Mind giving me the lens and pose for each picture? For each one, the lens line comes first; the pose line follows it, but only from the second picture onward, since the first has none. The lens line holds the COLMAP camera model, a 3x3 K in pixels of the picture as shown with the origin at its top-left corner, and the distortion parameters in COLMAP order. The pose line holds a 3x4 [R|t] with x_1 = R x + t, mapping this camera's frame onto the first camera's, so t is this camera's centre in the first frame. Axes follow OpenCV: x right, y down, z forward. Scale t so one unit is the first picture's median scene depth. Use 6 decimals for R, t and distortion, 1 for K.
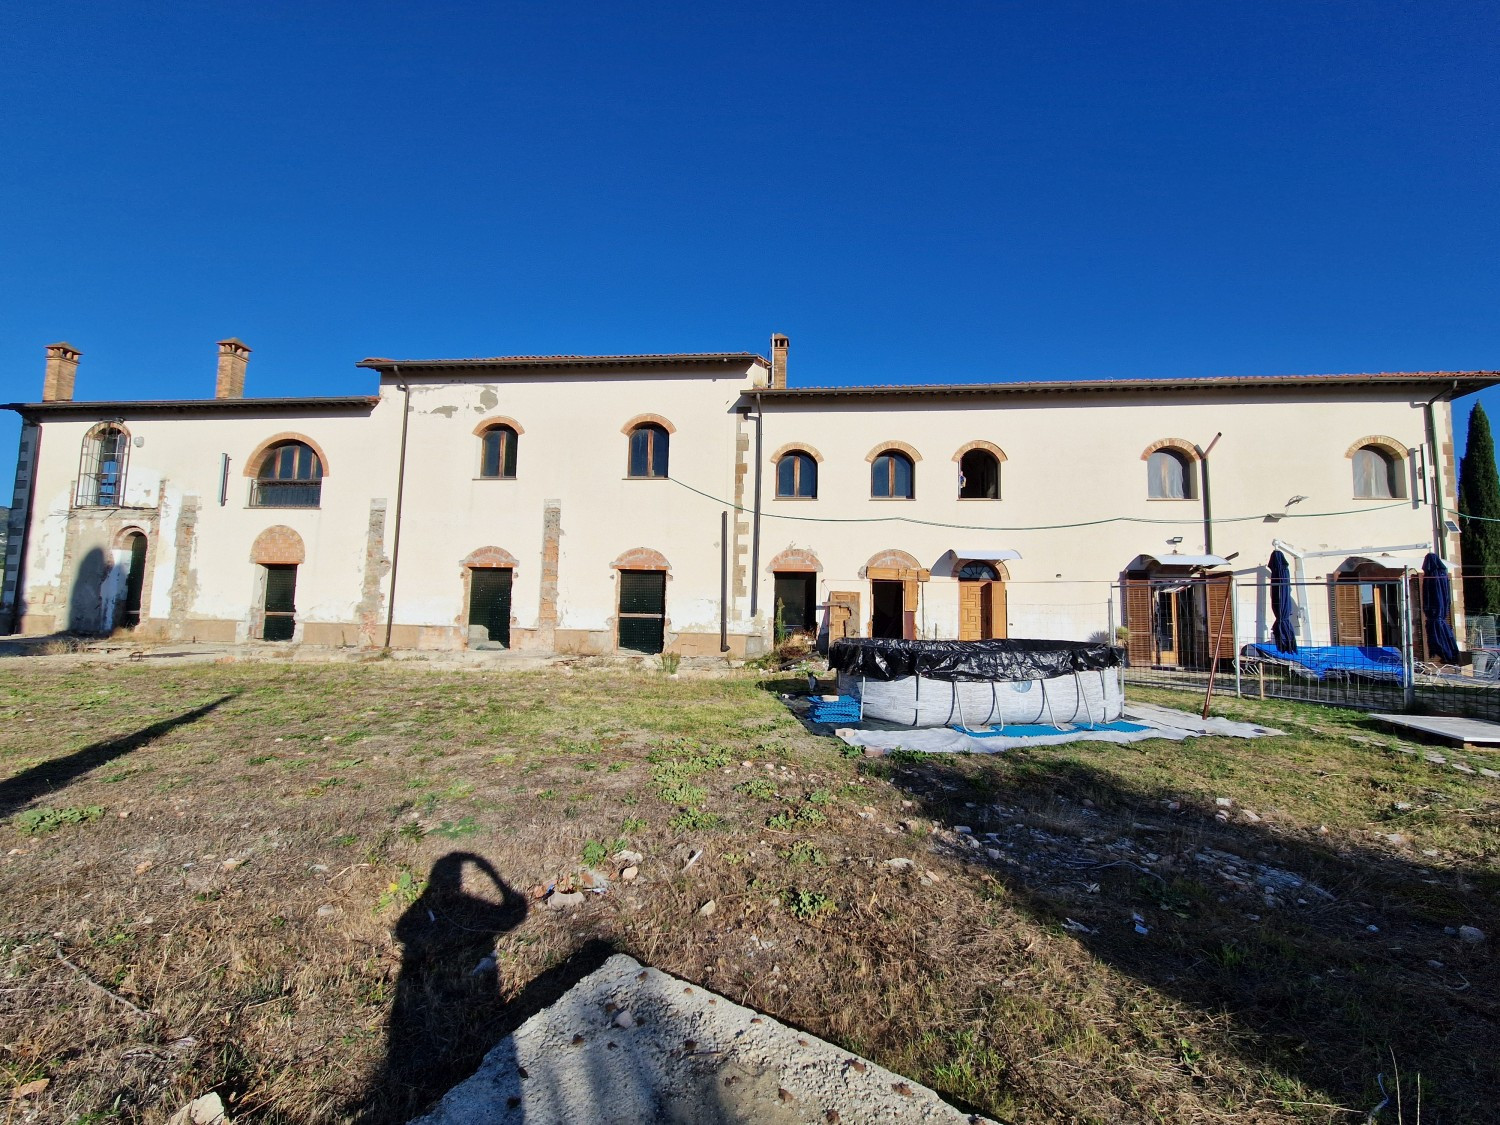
lens RADIAL K [[604.8, 0, 756.2], [0, 604.8, 557.9], [0, 0, 1]] dist [-0.005088, -0.000276]
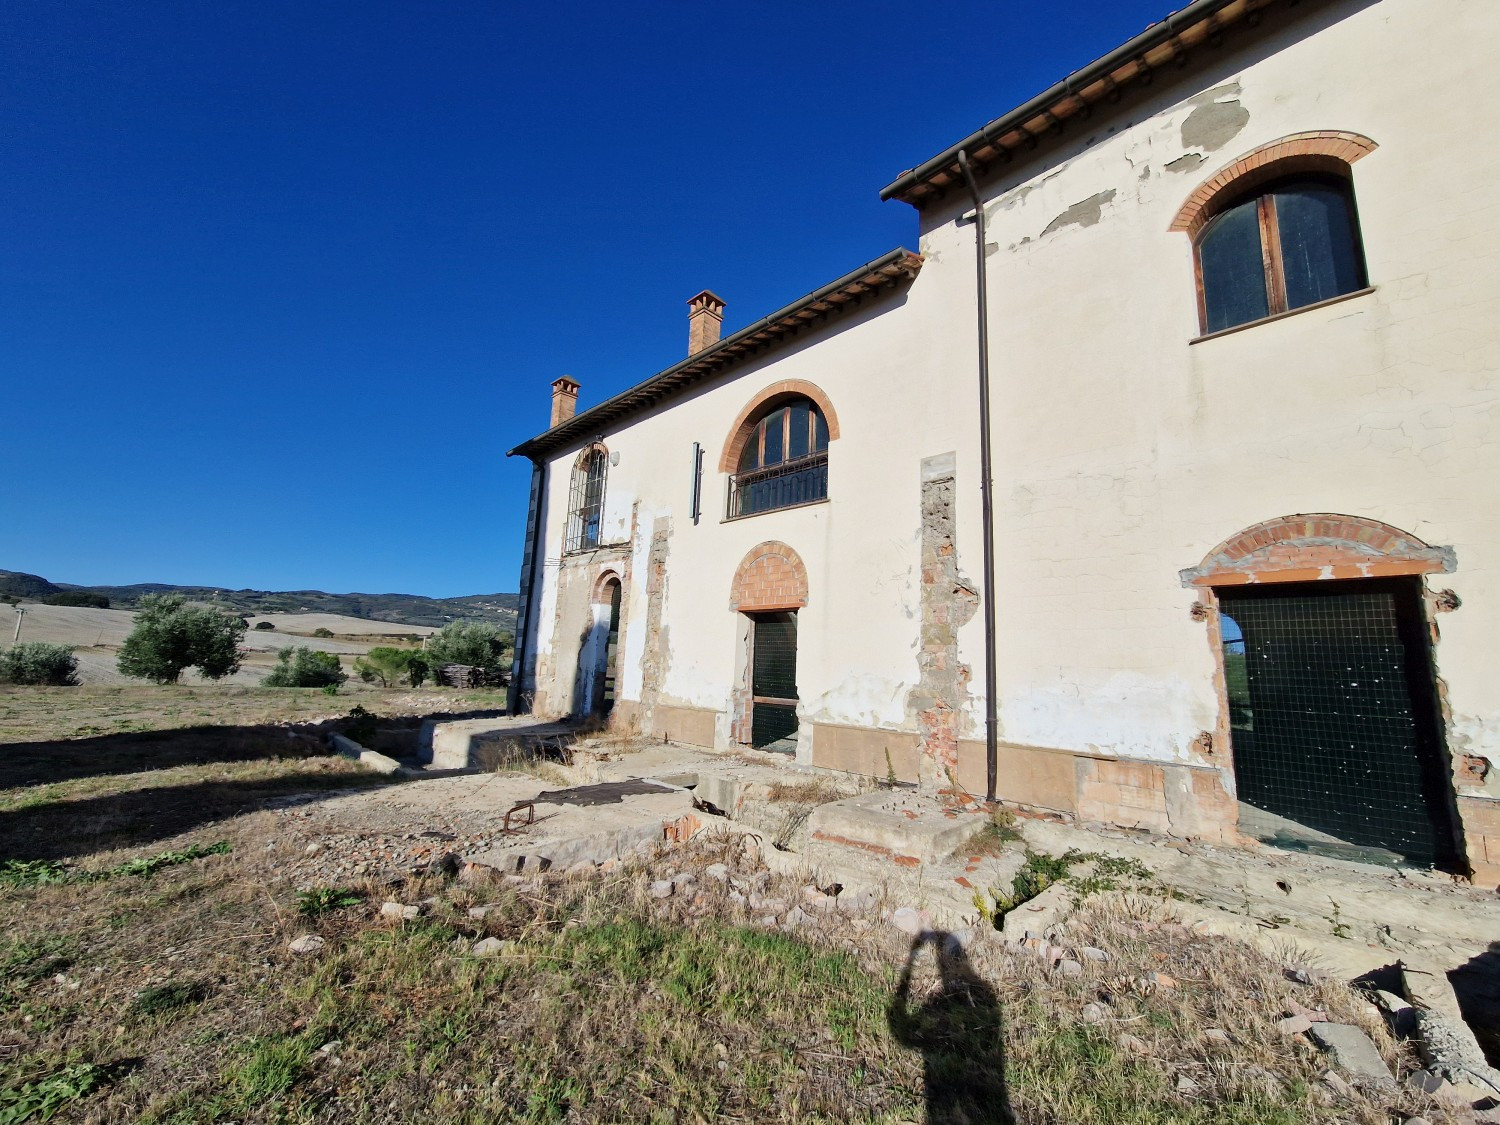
lens RADIAL K [[604.8, 0, 750.8], [0, 604.8, 563.9], [0, 0, 1]] dist [-0.005088, -0.000276]
pose [[0.770785, -0.099855, -0.629221, -0.448380], [0.029815, 0.992212, -0.120937, 0.034313], [0.636397, 0.074456, 0.767760, 0.555747]]
